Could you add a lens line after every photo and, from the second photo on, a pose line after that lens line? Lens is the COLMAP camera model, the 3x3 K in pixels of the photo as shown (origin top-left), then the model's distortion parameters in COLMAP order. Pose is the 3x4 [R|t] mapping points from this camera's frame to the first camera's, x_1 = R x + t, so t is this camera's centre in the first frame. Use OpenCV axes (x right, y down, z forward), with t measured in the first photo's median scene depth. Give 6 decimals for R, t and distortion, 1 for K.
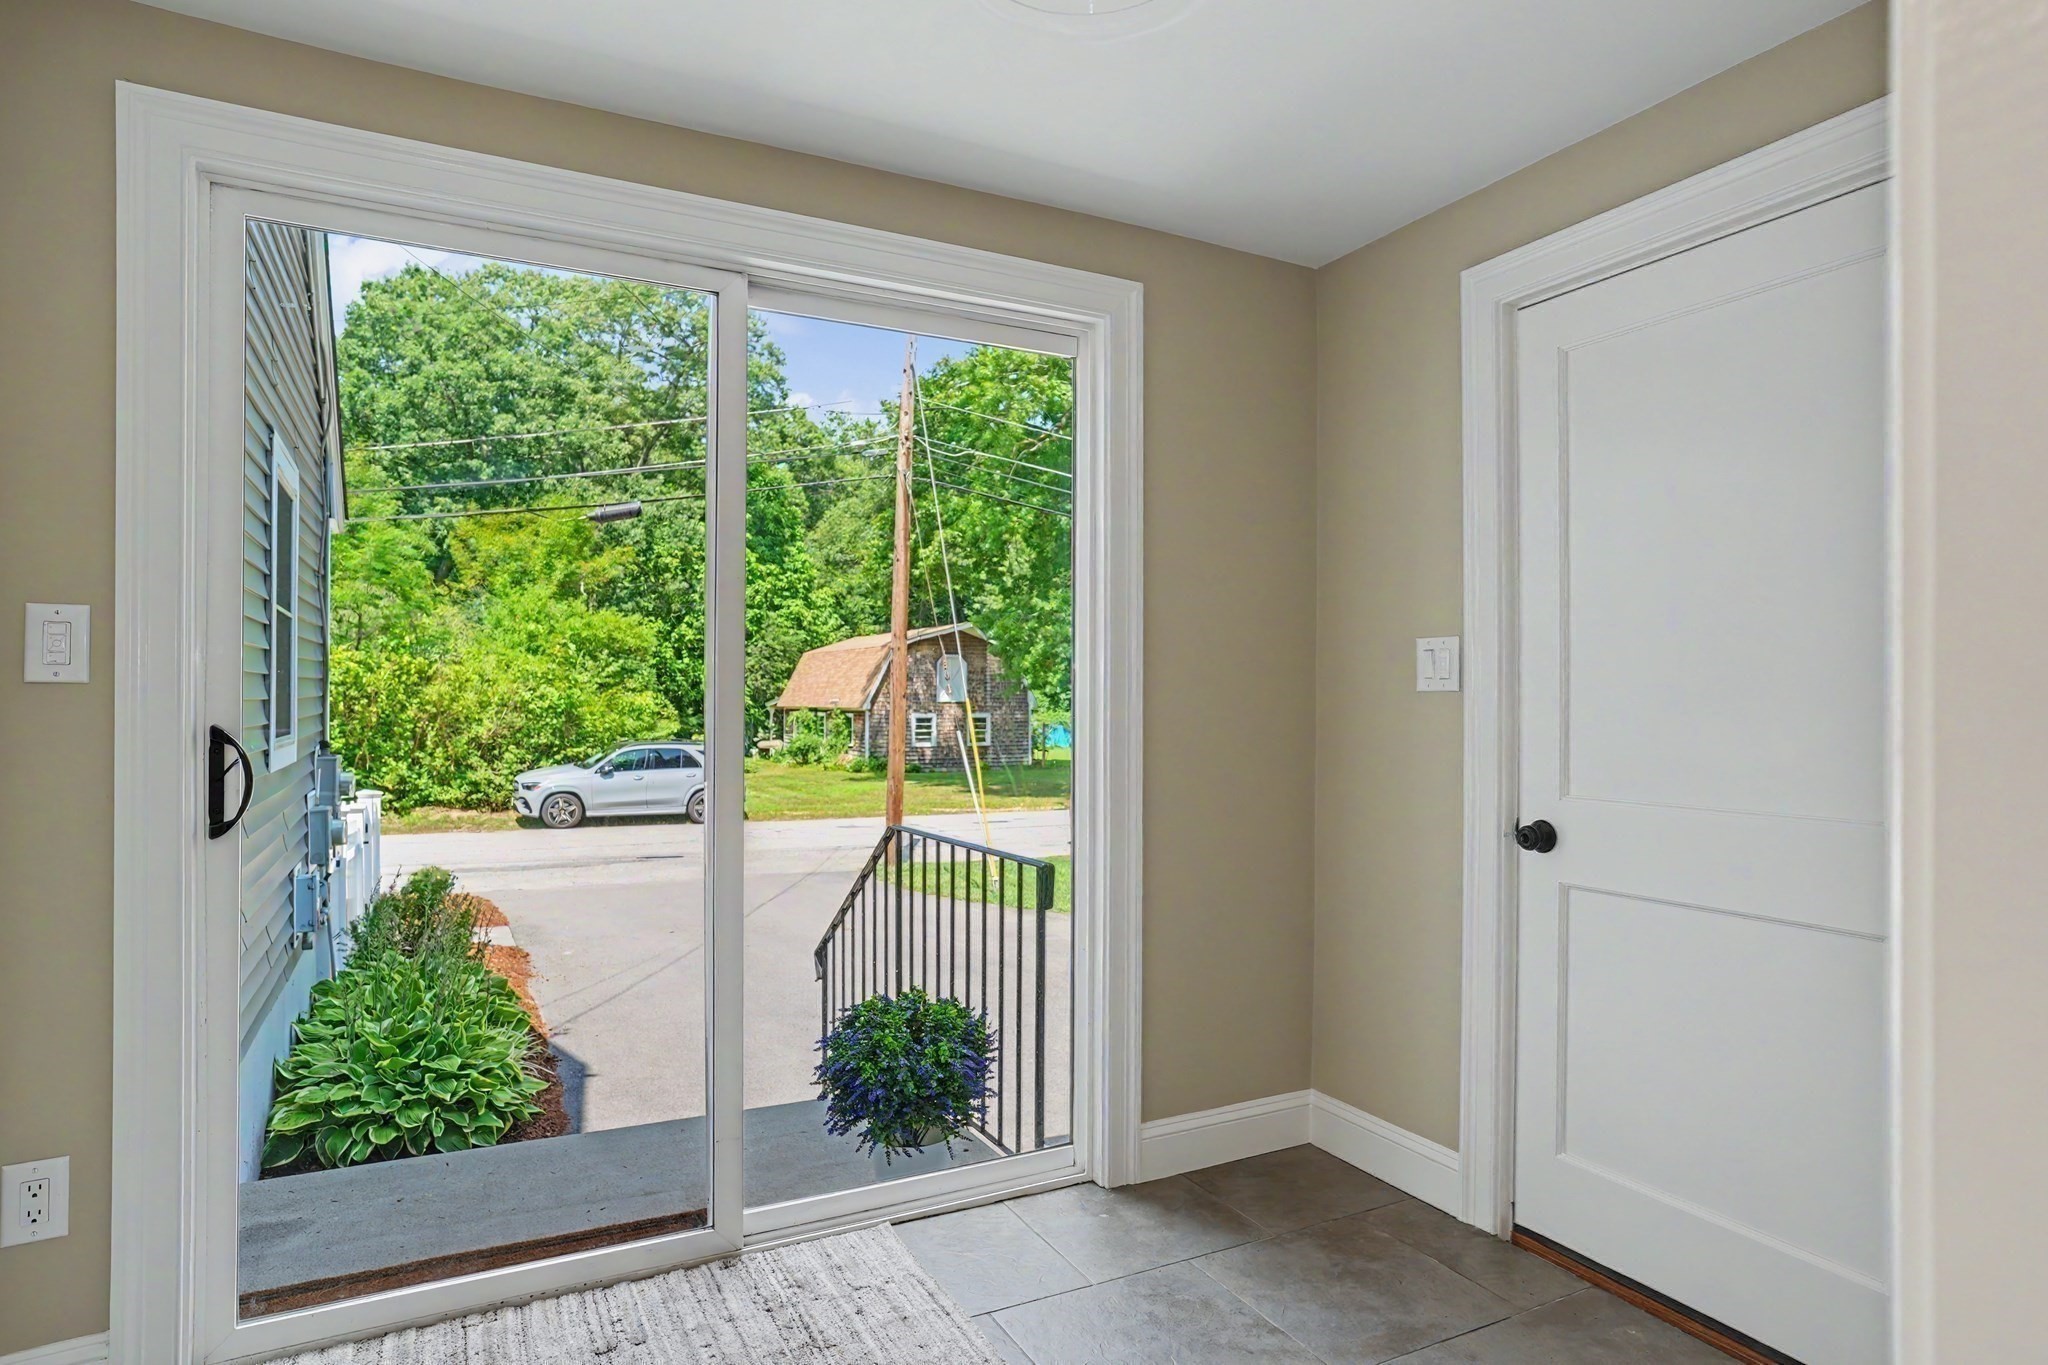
lens RADIAL K [[1135.5, 0, 1043.7], [0, 1135.5, 688.6], [0, 0, 1]] dist [-0.054873, 0.042513]
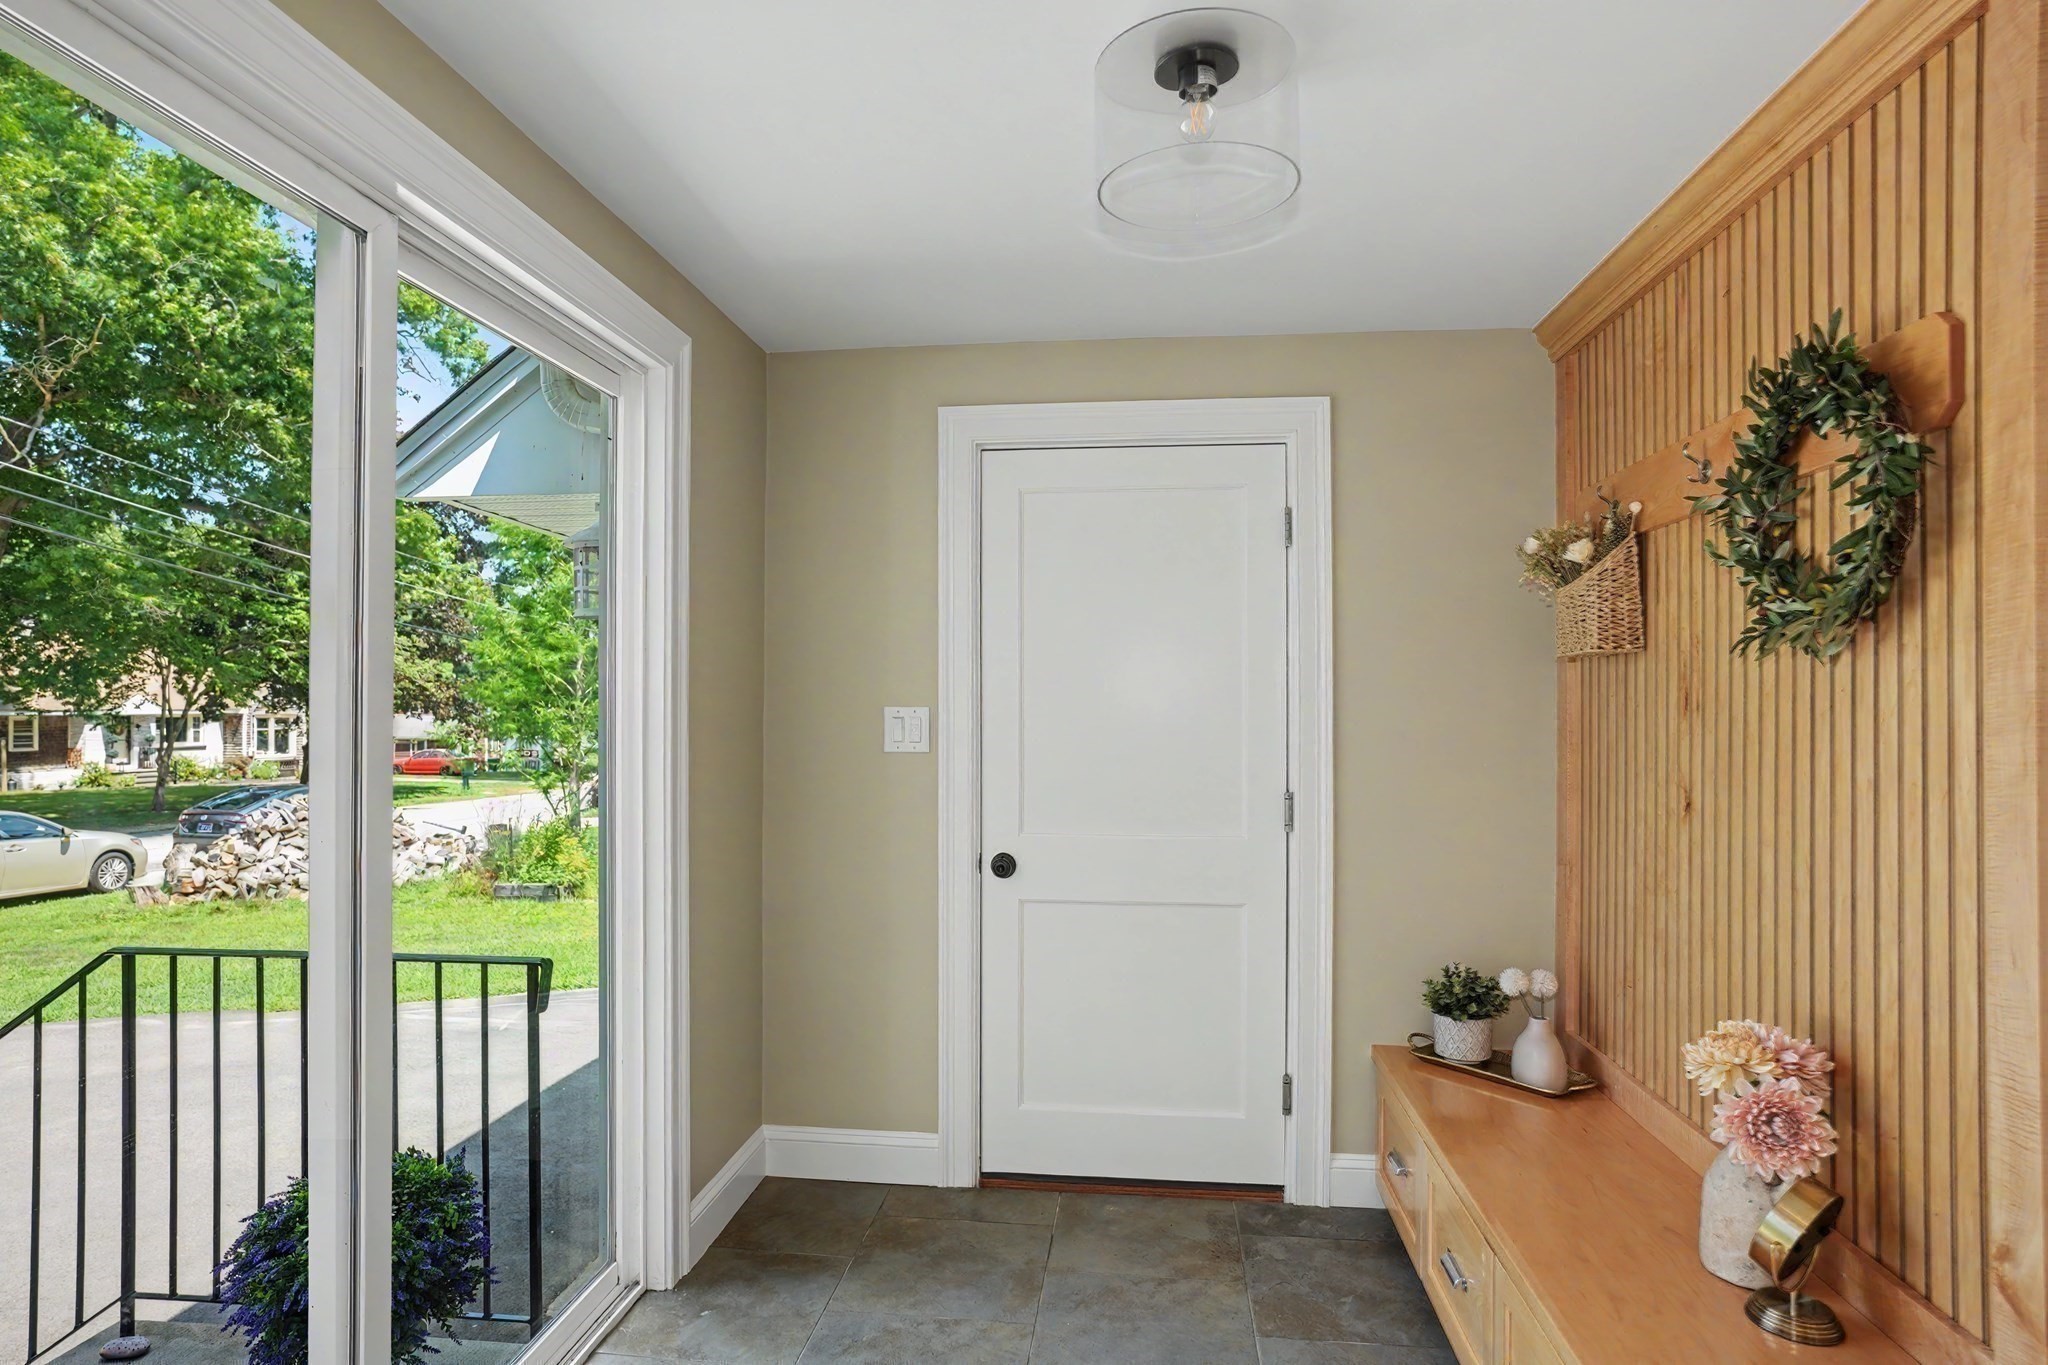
lens RADIAL K [[1115.0, 0, 1027.2], [0, 1115.0, 707.3], [0, 0, 1]] dist [-0.000388, 0.000147]
pose [[0.571884, -0.004103, 0.820324, -0.578260], [-0.007334, 0.999922, 0.010115, -0.061544], [-0.820302, -0.011801, 0.571809, 0.239693]]
